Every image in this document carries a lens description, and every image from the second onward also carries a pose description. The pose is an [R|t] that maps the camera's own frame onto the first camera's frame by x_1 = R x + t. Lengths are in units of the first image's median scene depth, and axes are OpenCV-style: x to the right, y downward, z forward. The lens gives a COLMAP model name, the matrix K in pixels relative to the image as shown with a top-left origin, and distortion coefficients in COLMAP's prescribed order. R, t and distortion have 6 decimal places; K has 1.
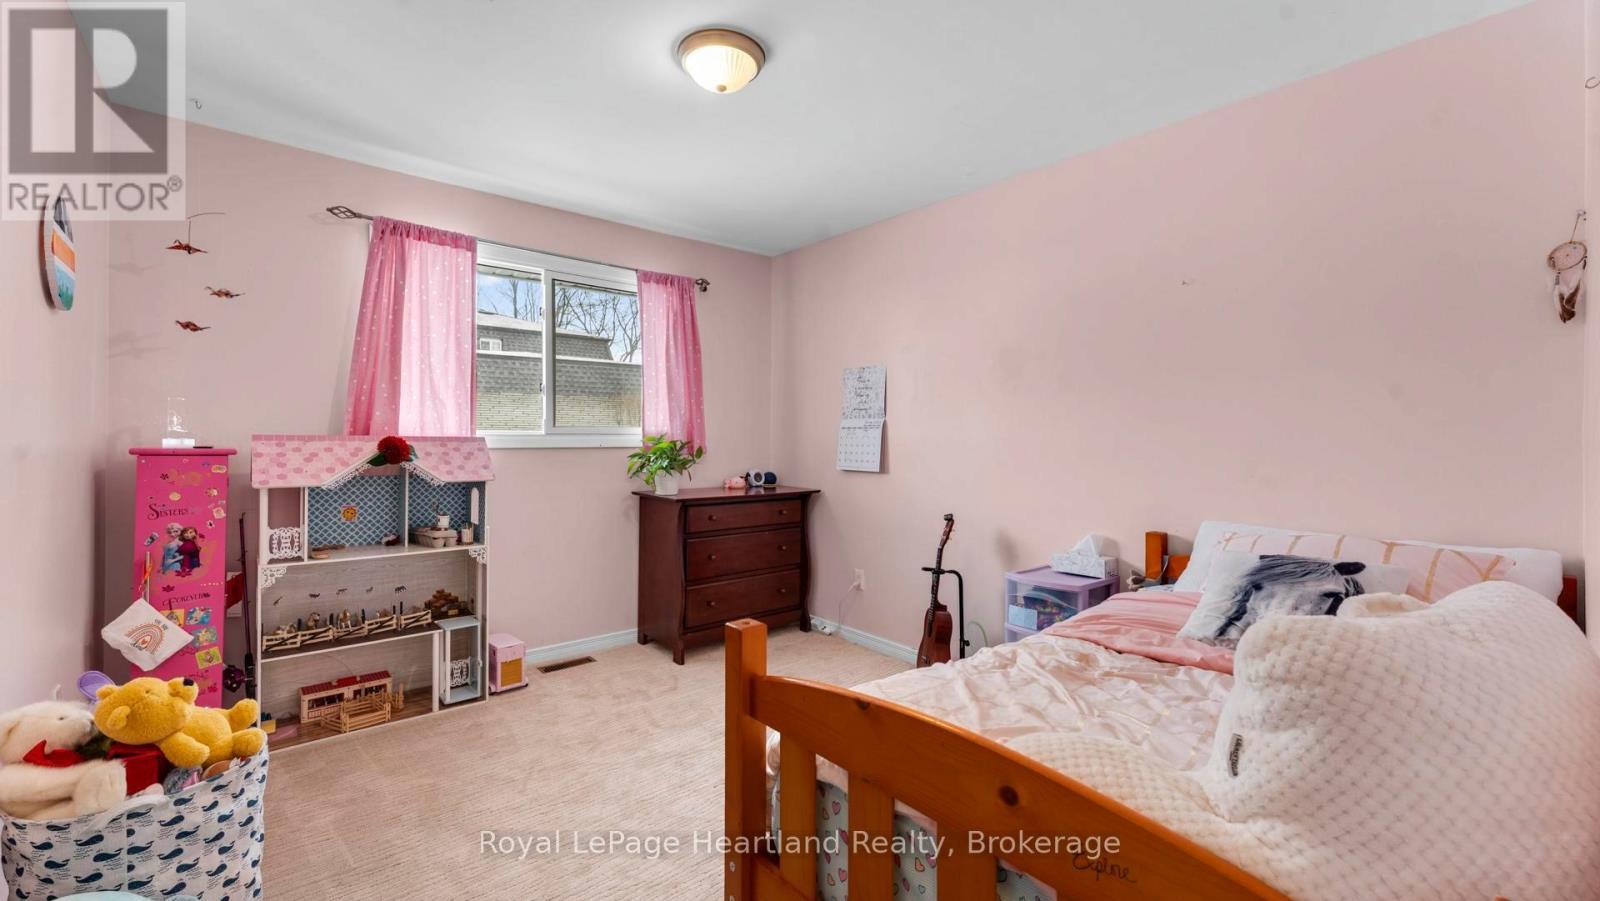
lens RADIAL K [[641.6, 0, 799.9], [0, 641.6, 421.5], [0, 0, 1]] dist [-0.000651, -0.000064]
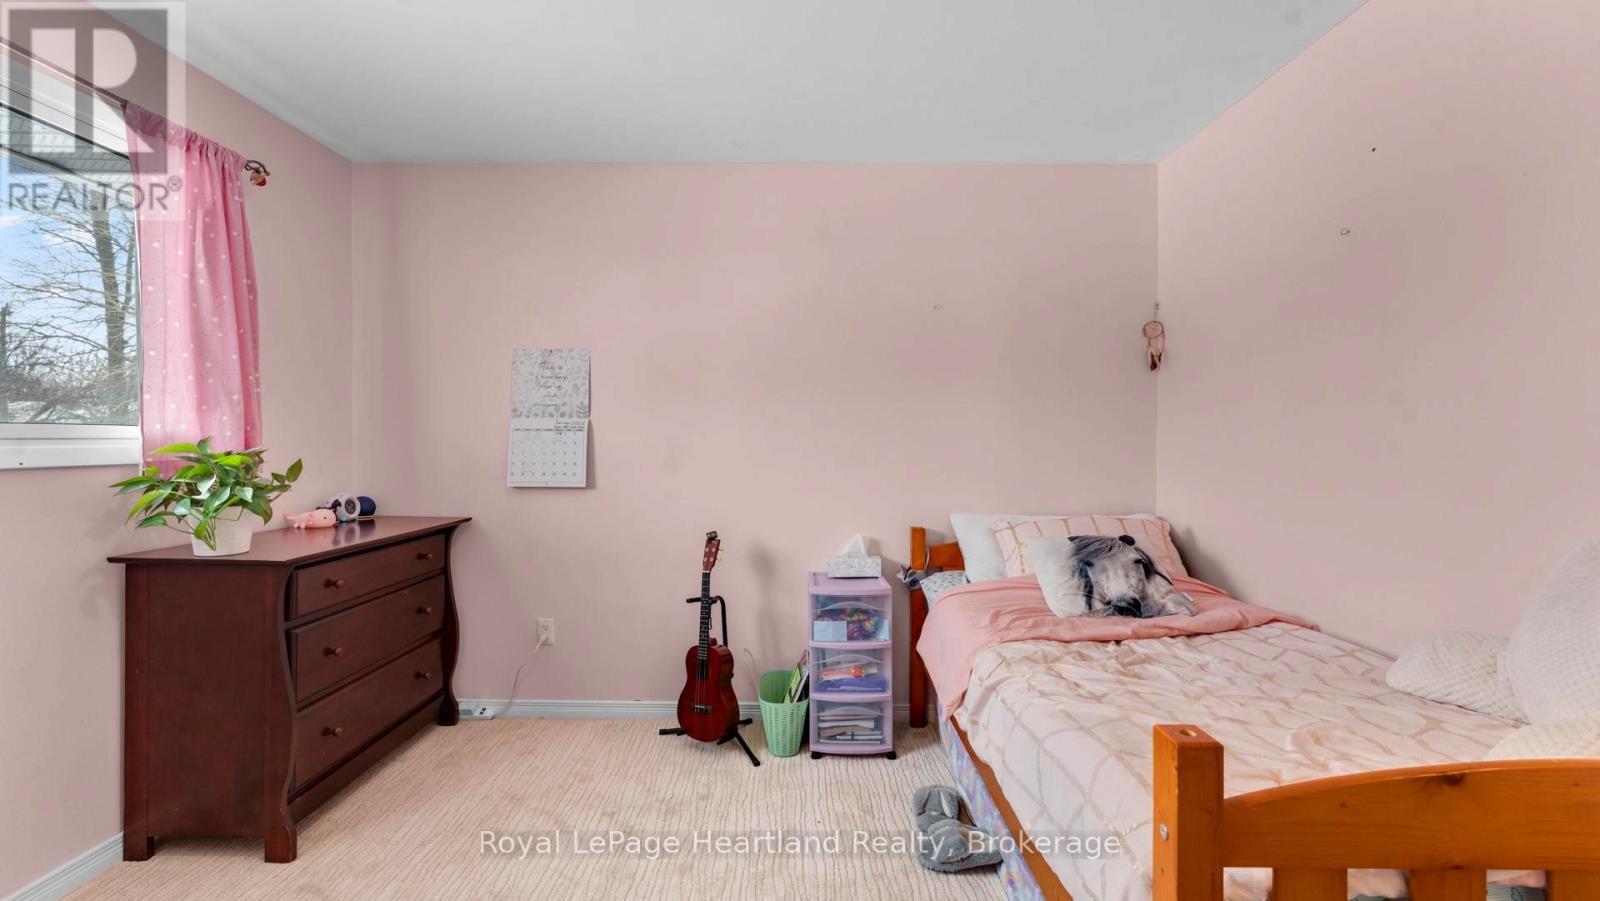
lens RADIAL K [[650.1, 0, 798.2], [0, 650.1, 432.8], [0, 0, 1]] dist [0.001189, 0.000115]
pose [[0.654603, 0.004438, 0.755960, -0.292670], [-0.019084, 0.999761, 0.010656, -0.000341], [-0.755732, -0.021403, 0.654531, 0.283673]]
